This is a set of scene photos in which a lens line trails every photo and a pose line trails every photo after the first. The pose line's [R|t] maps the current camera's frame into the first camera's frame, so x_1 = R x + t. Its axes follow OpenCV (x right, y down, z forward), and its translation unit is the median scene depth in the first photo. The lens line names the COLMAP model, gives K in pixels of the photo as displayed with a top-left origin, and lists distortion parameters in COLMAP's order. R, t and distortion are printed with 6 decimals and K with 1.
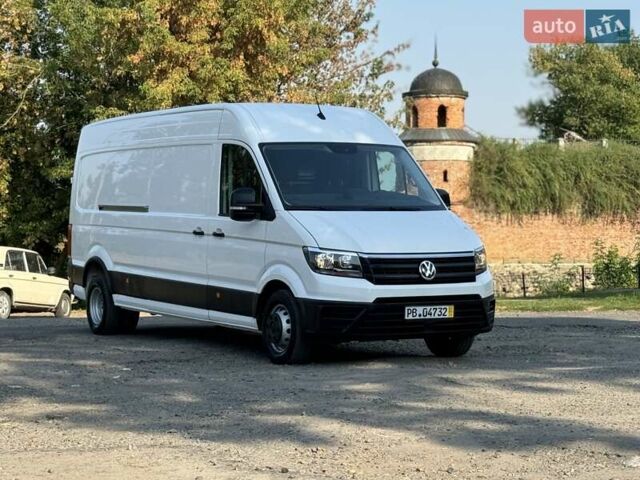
lens RADIAL K [[1433.1, 0, 320.0], [0, 1433.1, 240.0], [0, 0, 1]] dist [0.008442, 0.190344]
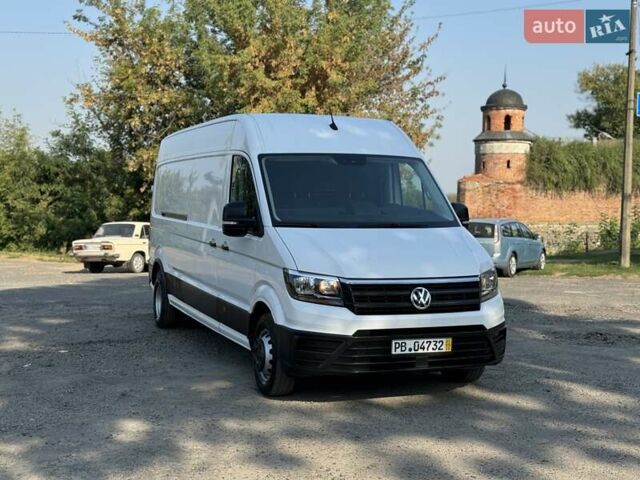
lens RADIAL K [[890.9, 0, 320.0], [0, 890.9, 240.0], [0, 0, 1]] dist [0.196569, -0.363123]
pose [[0.991981, 0.019223, -0.124920, 0.071806], [-0.013645, 0.998878, 0.045359, -0.035484], [0.125652, -0.043291, 0.991129, 0.384143]]
